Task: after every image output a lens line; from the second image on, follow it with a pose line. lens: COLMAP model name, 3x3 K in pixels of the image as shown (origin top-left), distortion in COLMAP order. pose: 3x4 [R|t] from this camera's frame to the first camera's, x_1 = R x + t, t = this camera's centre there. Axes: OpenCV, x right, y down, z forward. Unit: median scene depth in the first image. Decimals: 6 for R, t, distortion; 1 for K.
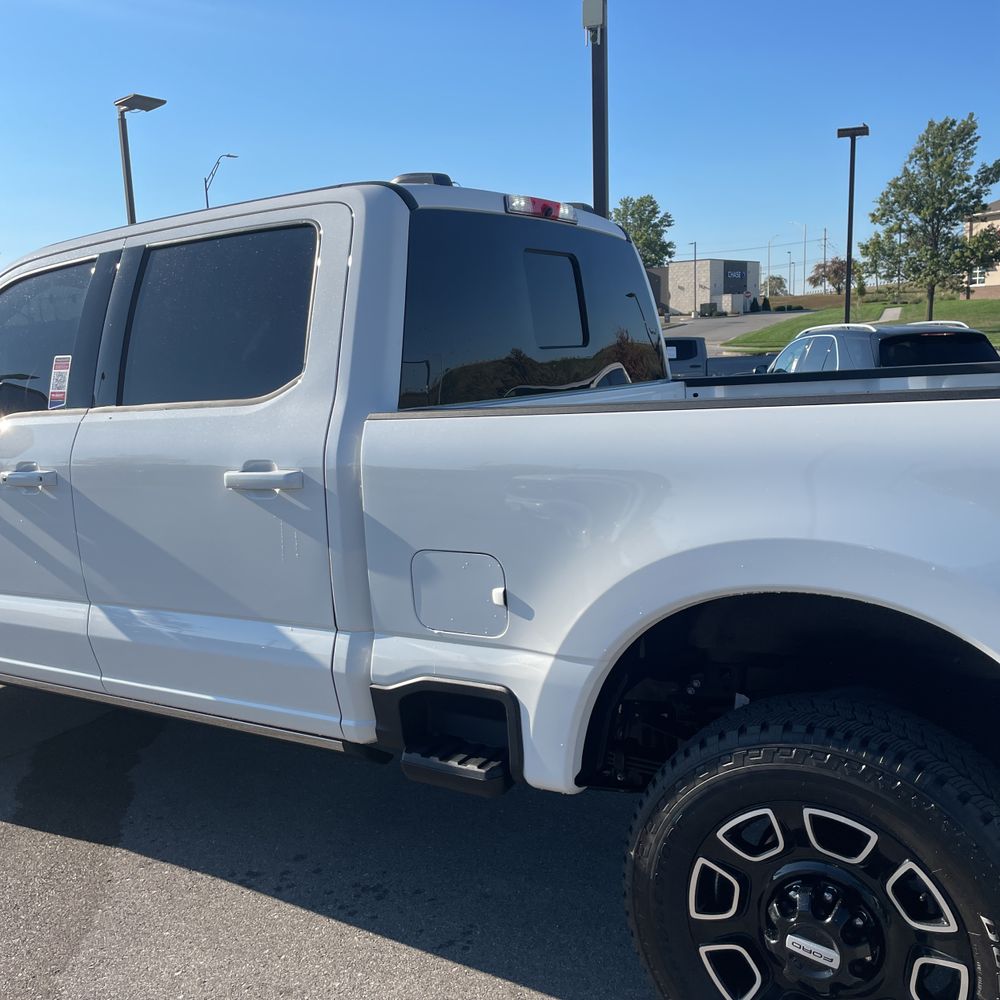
lens RADIAL K [[1016.5, 0, 484.9], [0, 1016.5, 494.8], [0, 0, 1]] dist [0.093057, -0.118614]
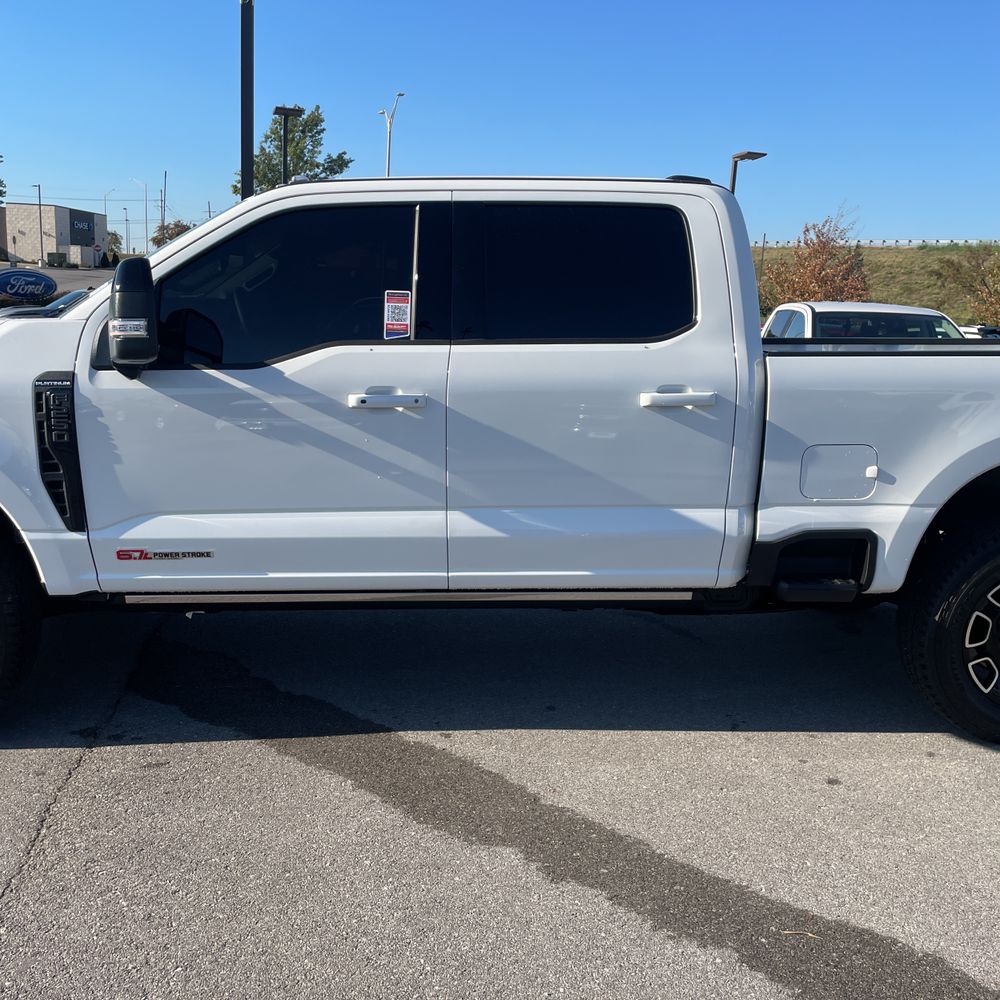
lens RADIAL K [[1016.5, 0, 484.9], [0, 1016.5, 494.8], [0, 0, 1]] dist [0.093057, -0.118614]
pose [[0.803860, -0.040792, 0.593419, -1.033919], [0.019189, 0.998905, 0.042670, 0.041165], [-0.594509, -0.022914, 0.803762, 0.055118]]
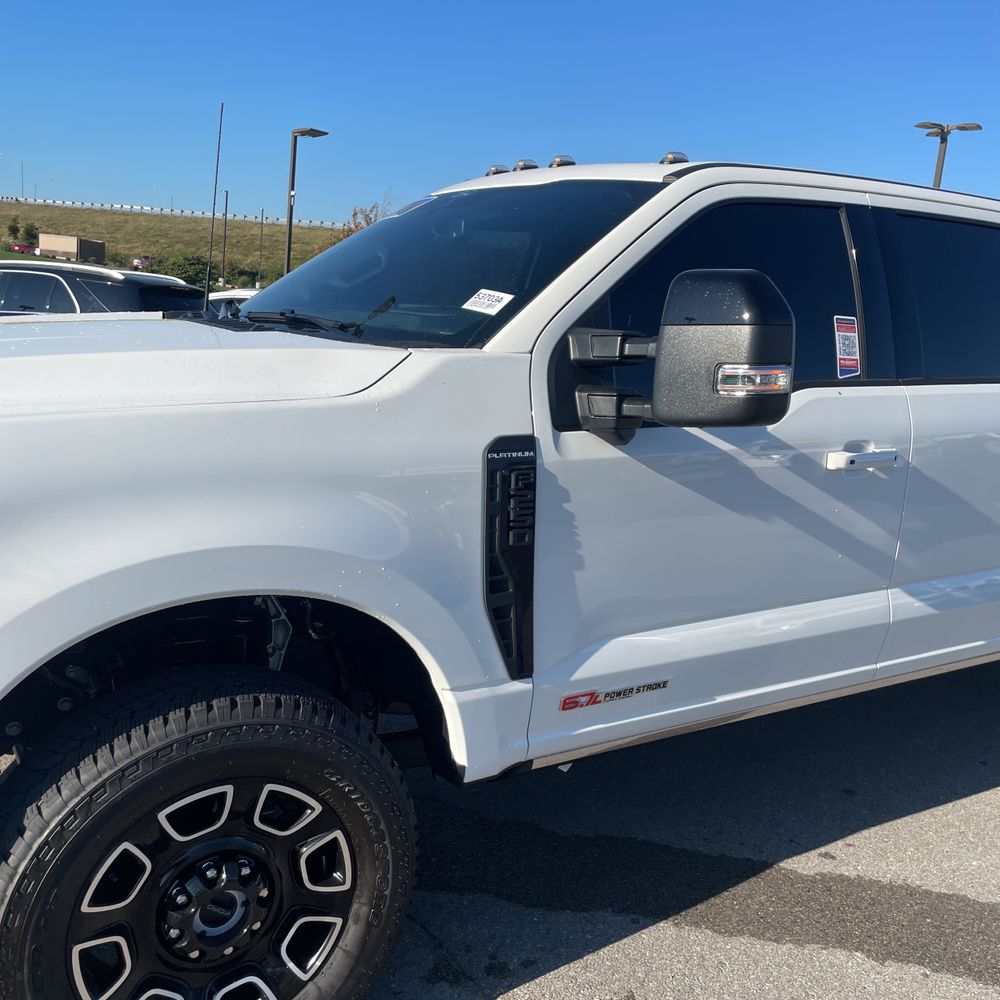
lens RADIAL K [[1016.5, 0, 484.9], [0, 1016.5, 494.8], [0, 0, 1]] dist [0.093057, -0.118614]
pose [[0.400683, -0.091943, 0.911592, -1.386879], [0.037367, 0.995764, 0.084008, -0.071885], [-0.915454, 0.000403, 0.402422, 0.963364]]
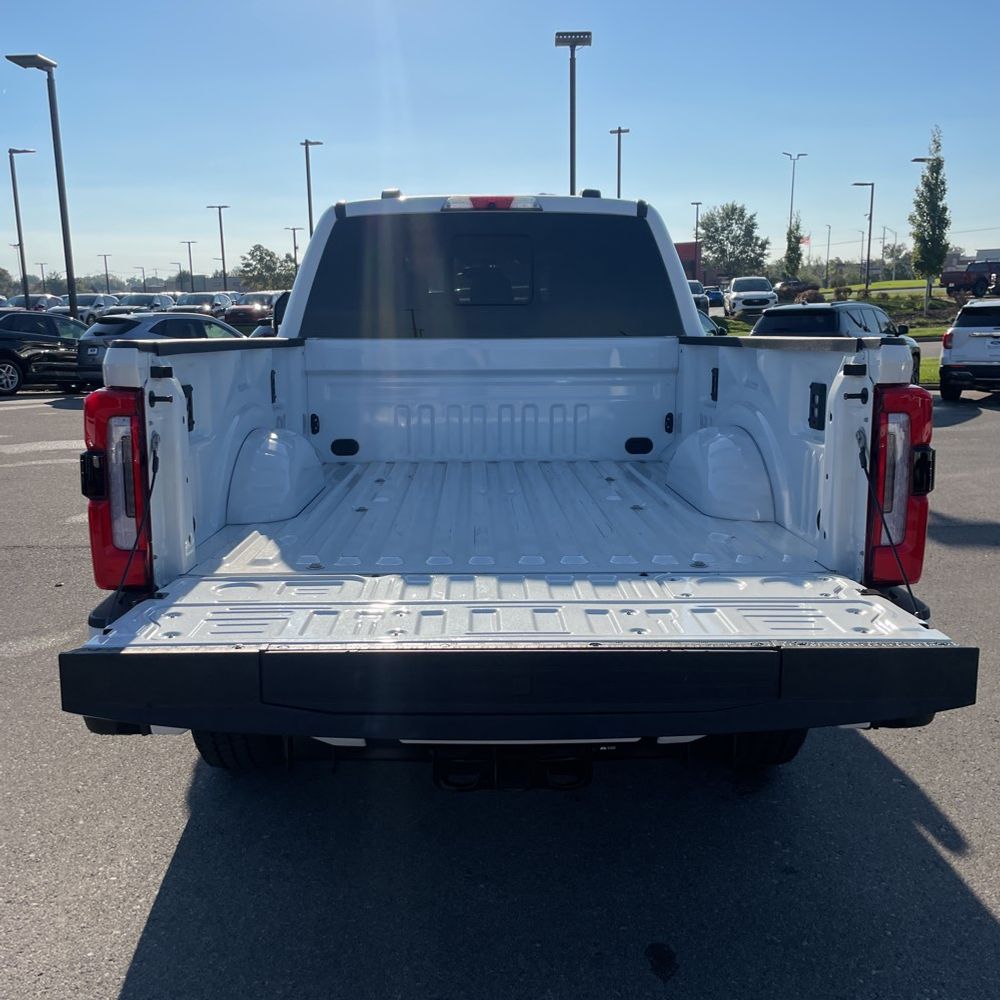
lens RADIAL K [[988.9, 0, 483.0], [0, 988.9, 485.8], [0, 0, 1]] dist [0.099074, -0.142726]
pose [[0.572169, 0.178701, -0.800430, 1.247394], [-0.127269, 0.983497, 0.128597, -0.076037], [0.810201, 0.028291, 0.585470, 0.219945]]
